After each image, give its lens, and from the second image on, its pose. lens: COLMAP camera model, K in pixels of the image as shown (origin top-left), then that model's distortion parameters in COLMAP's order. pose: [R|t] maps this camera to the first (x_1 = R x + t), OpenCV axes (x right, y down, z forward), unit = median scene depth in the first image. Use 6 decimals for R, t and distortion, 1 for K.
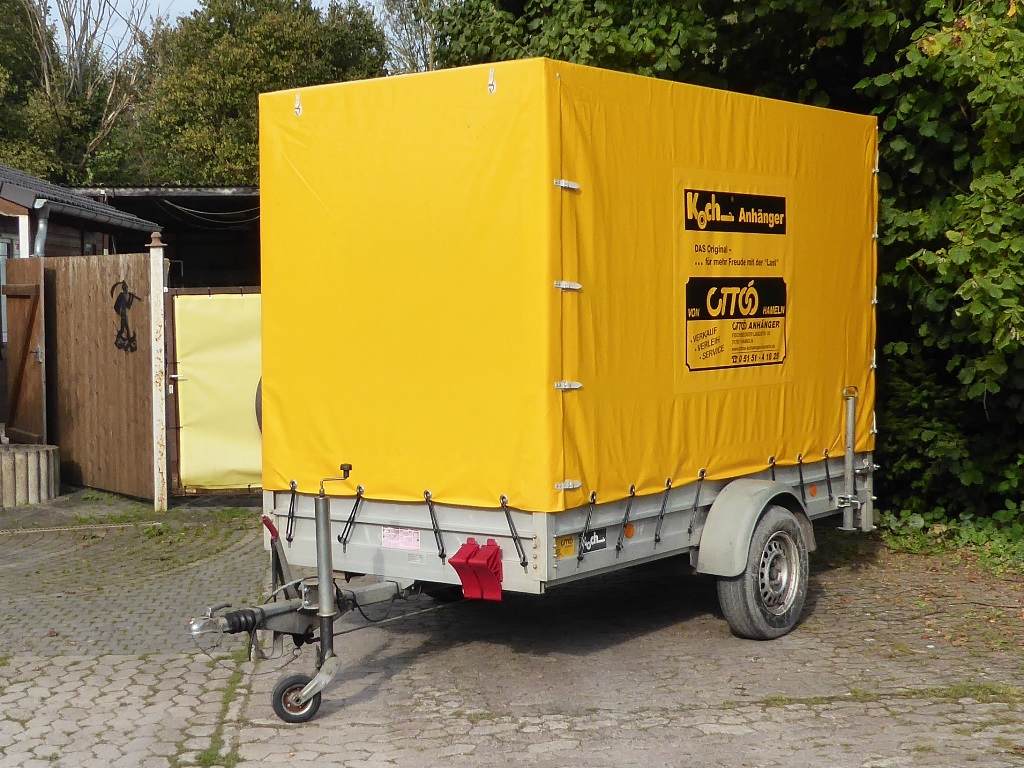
lens RADIAL K [[1595.2, 0, 427.3], [0, 1595.2, 417.2], [0, 0, 1]] dist [-0.047033, 0.080418]
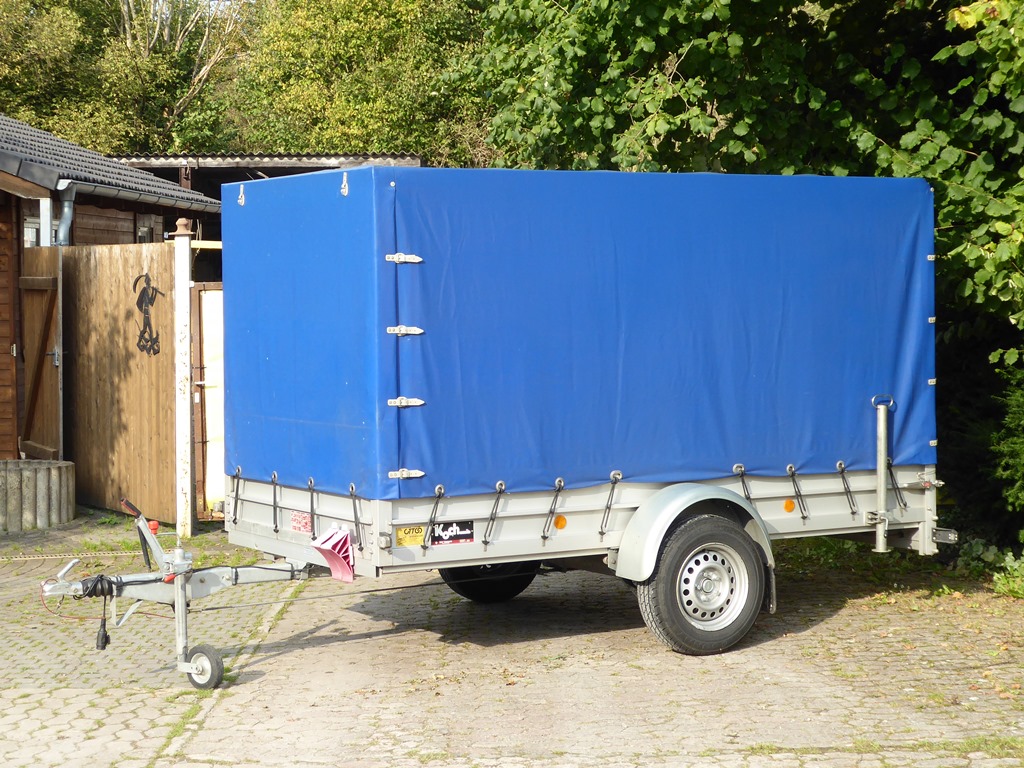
lens RADIAL K [[1992.9, 0, 429.1], [0, 1992.9, 367.0], [0, 0, 1]] dist [0.010803, 0.263135]
pose [[0.995352, 0.006537, -0.096078, 0.071471], [-0.009860, 0.999368, -0.034151, 0.001576], [0.095794, 0.034940, 0.994788, -0.076475]]
